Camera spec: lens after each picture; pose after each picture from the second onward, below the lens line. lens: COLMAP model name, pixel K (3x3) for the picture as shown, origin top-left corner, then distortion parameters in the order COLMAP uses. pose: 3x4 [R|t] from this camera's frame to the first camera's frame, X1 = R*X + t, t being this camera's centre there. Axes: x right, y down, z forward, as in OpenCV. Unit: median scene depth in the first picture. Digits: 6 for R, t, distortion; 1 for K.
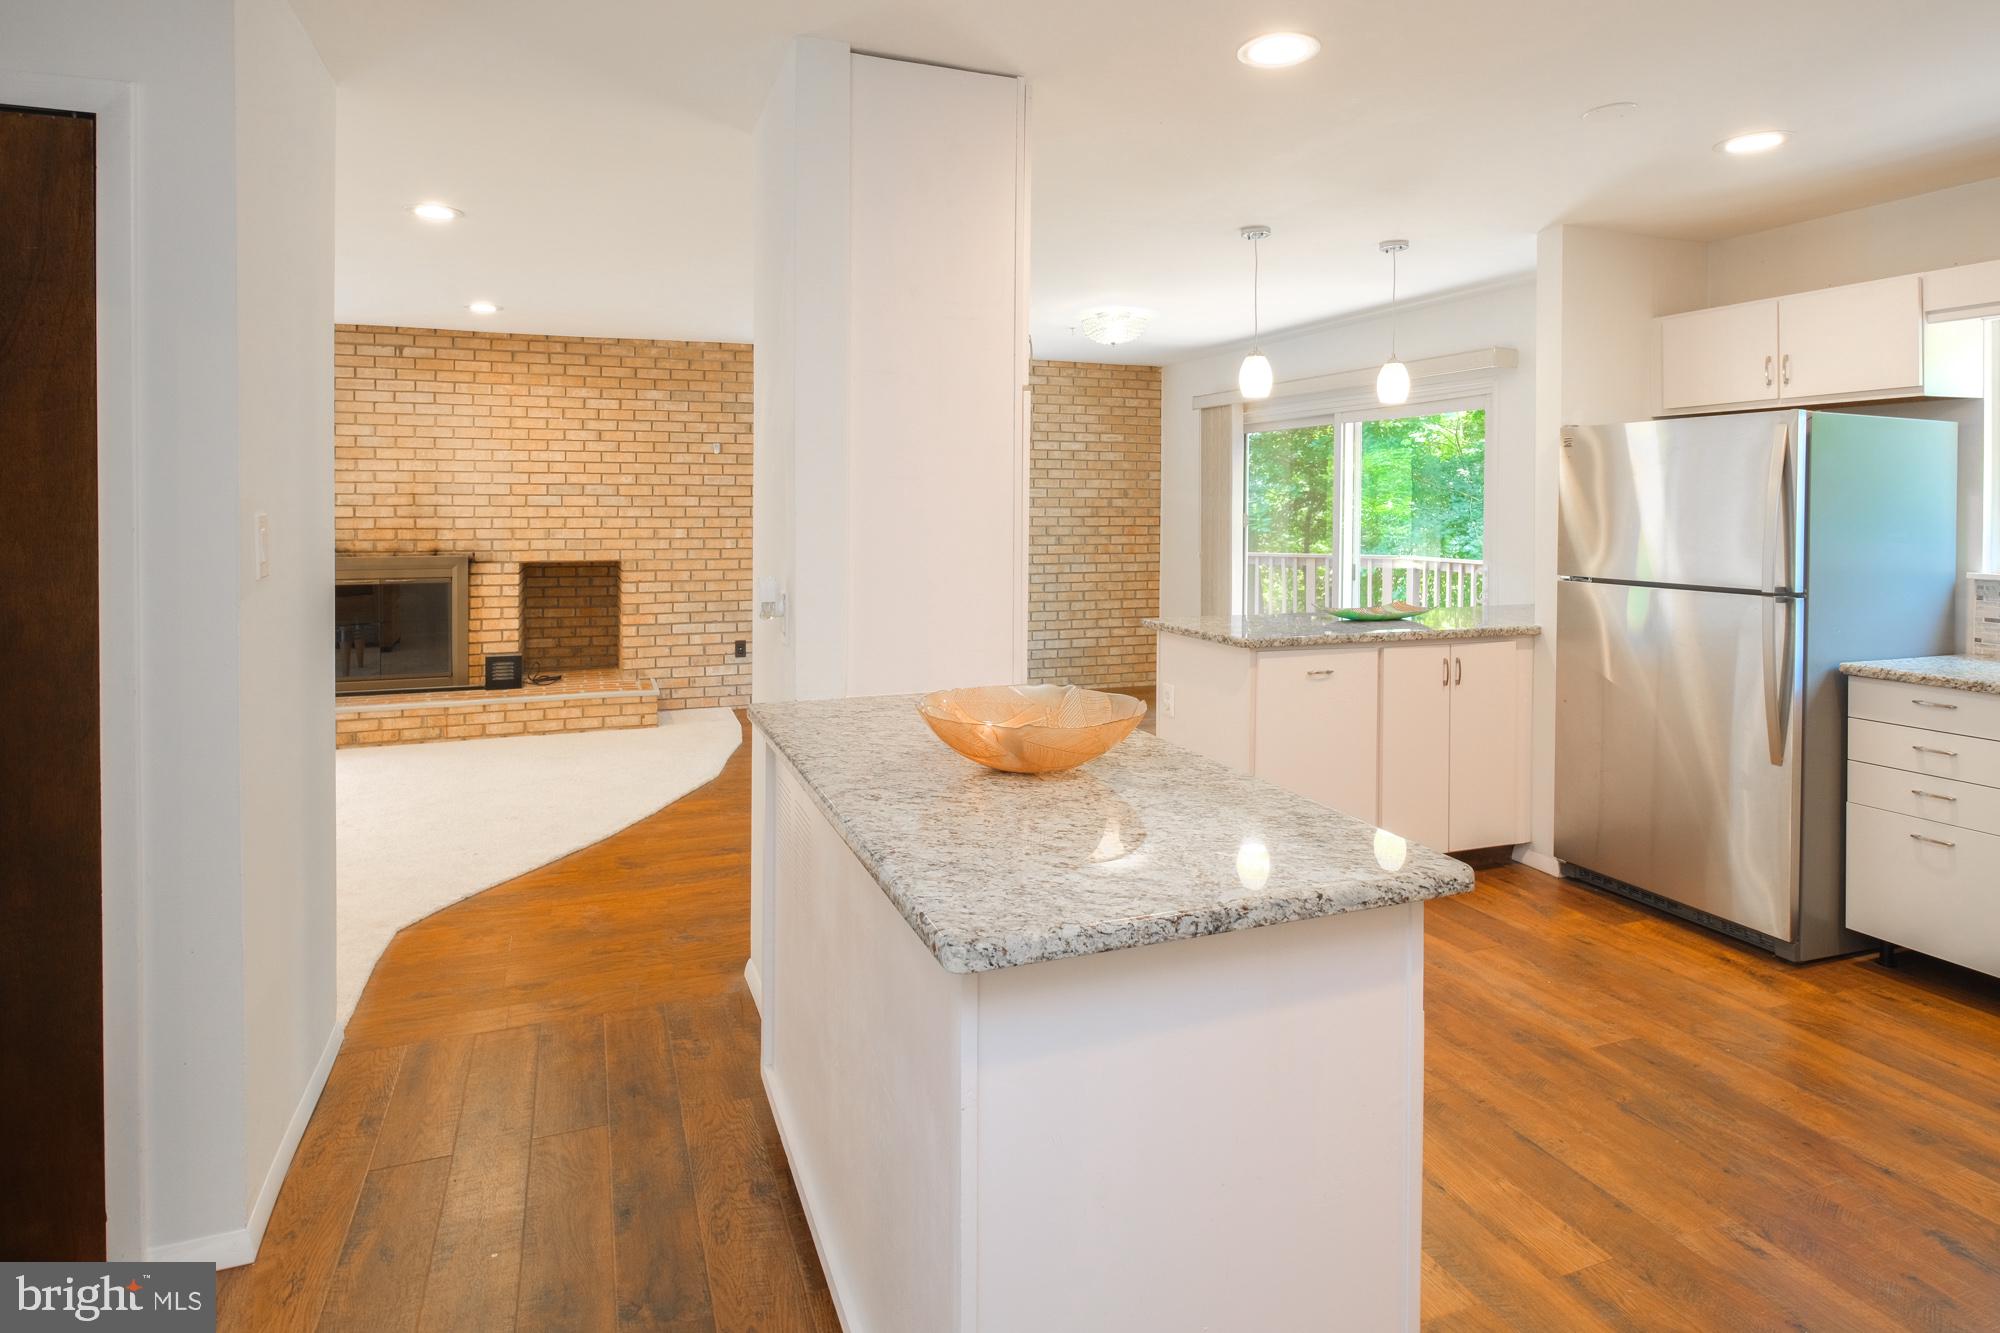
lens RADIAL K [[1121.4, 0, 933.2], [0, 1121.4, 514.5], [0, 0, 1]] dist [0.003705, -0.002922]
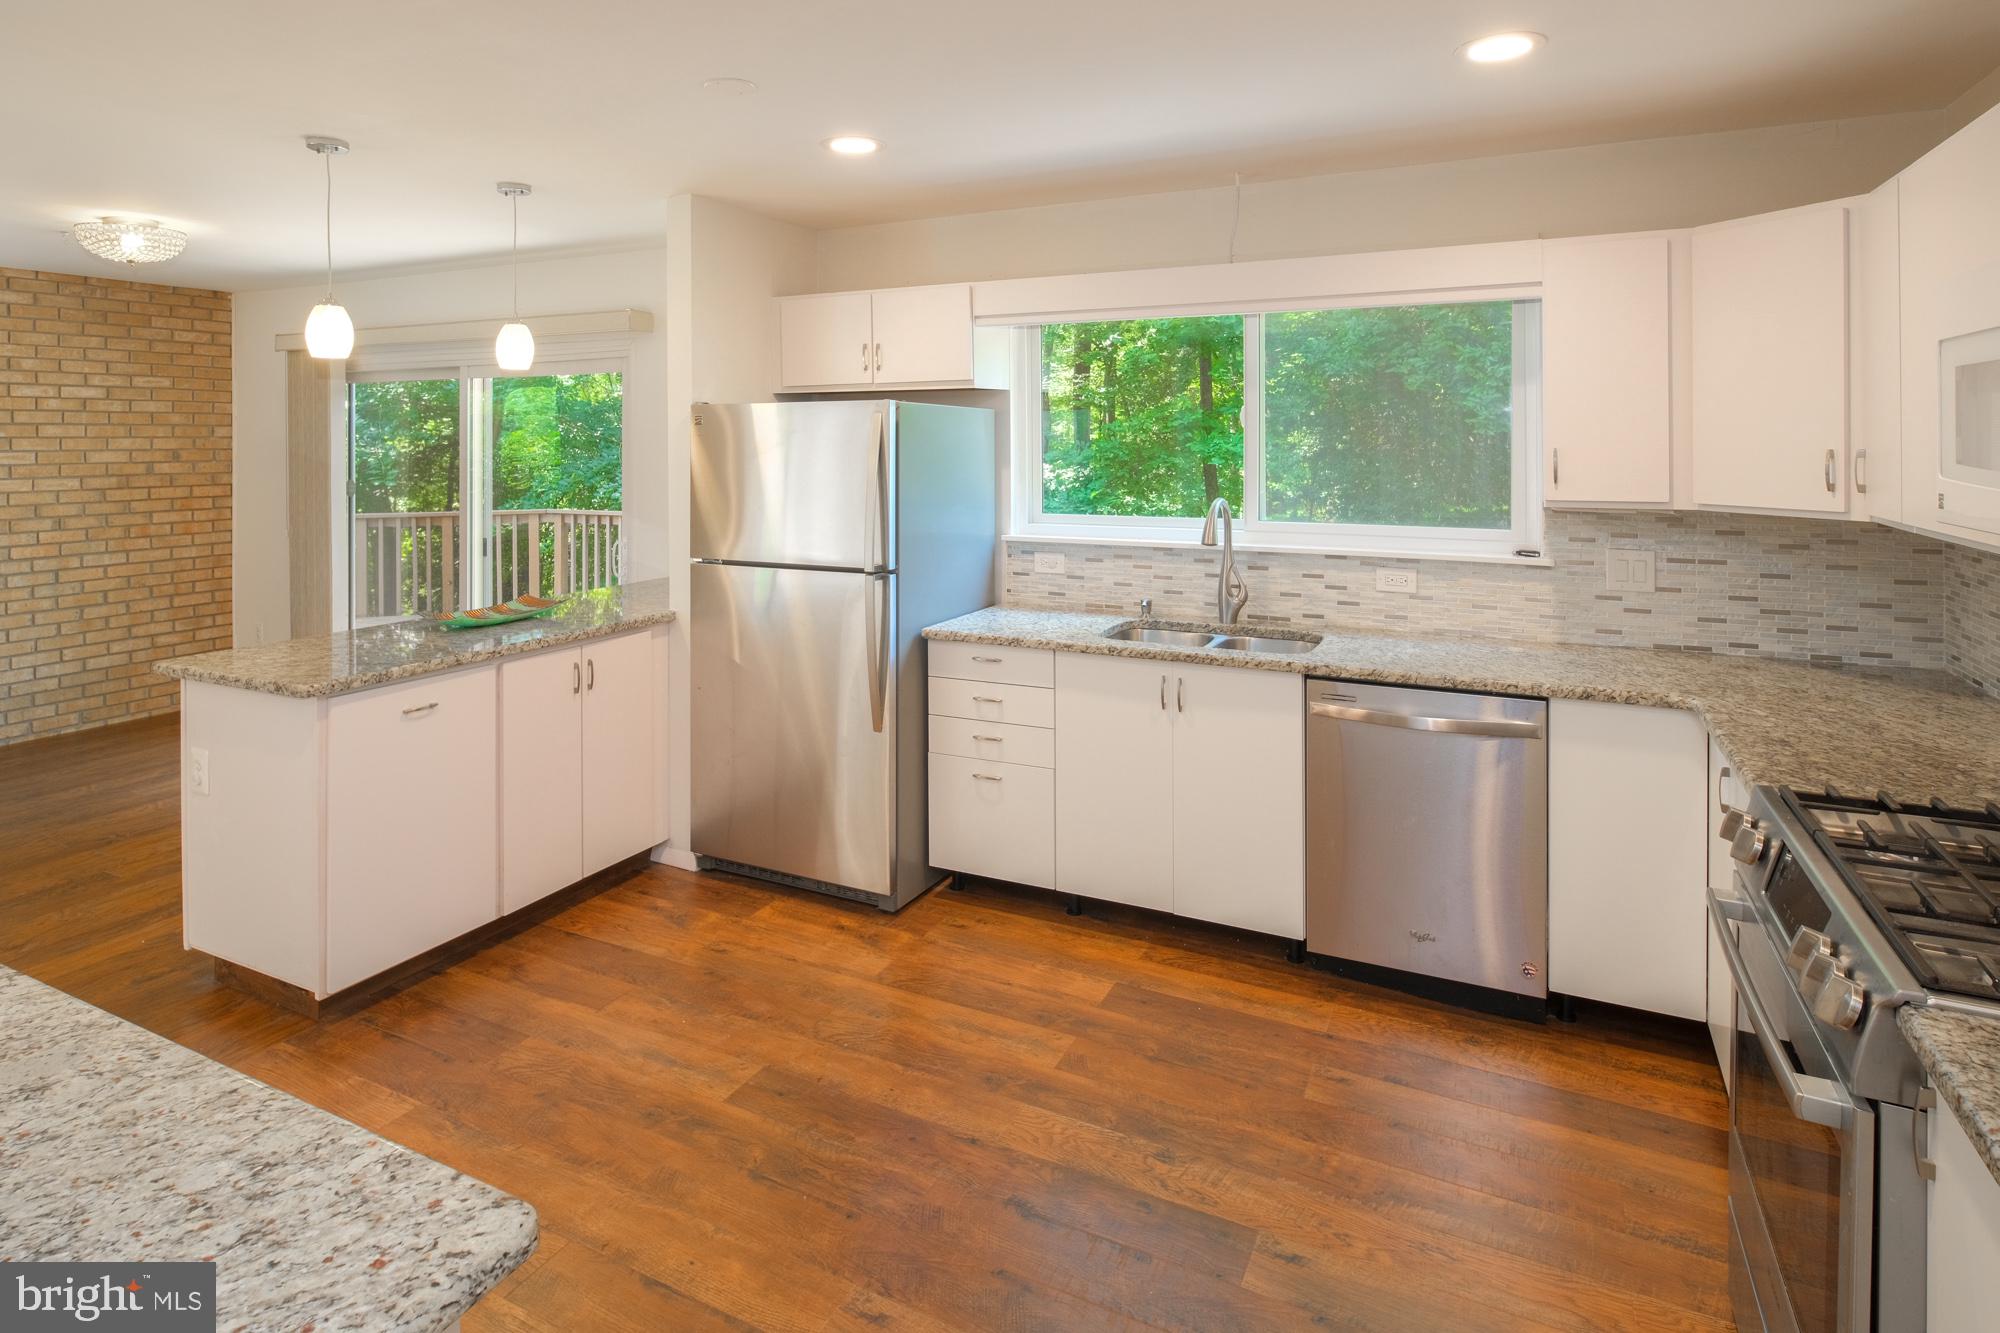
lens RADIAL K [[1081.8, 0, 1018.0], [0, 1081.8, 430.9], [0, 0, 1]] dist [0.000147, -0.000892]
pose [[0.703729, -0.008768, 0.710414, 0.112348], [0.012785, 0.999918, -0.000324, -0.059352], [-0.710353, 0.009311, 0.703784, 0.171864]]
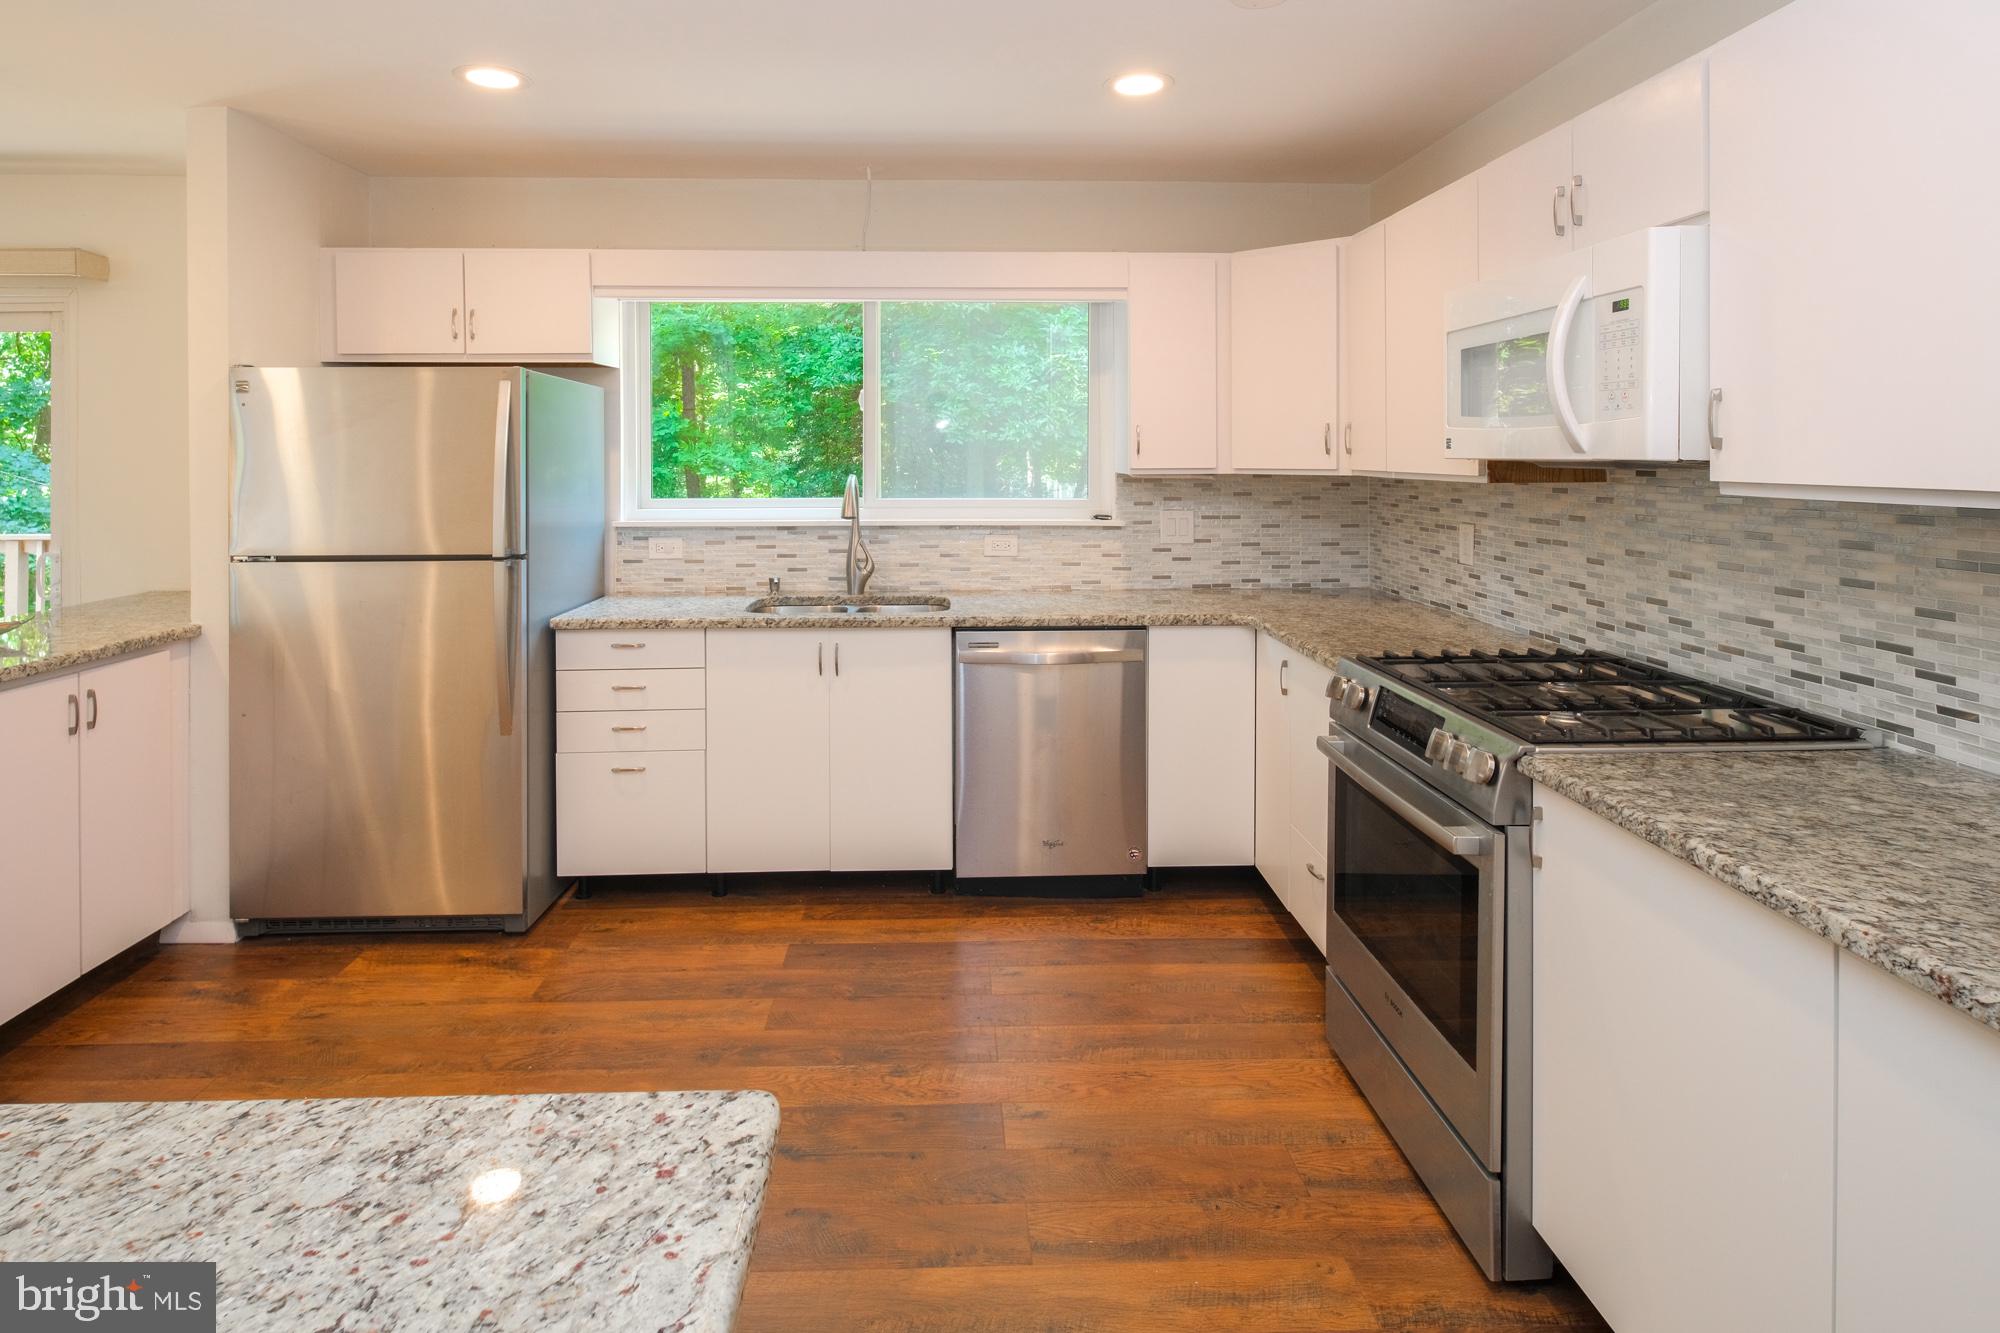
lens RADIAL K [[1077.5, 0, 982.4], [0, 1077.5, 461.9], [0, 0, 1]] dist [0.000947, -0.001223]
pose [[0.270999, -0.011329, 0.962513, -0.022904], [0.010886, 0.999903, 0.008704, -0.013949], [-0.962518, 0.008119, 0.271096, 0.343590]]
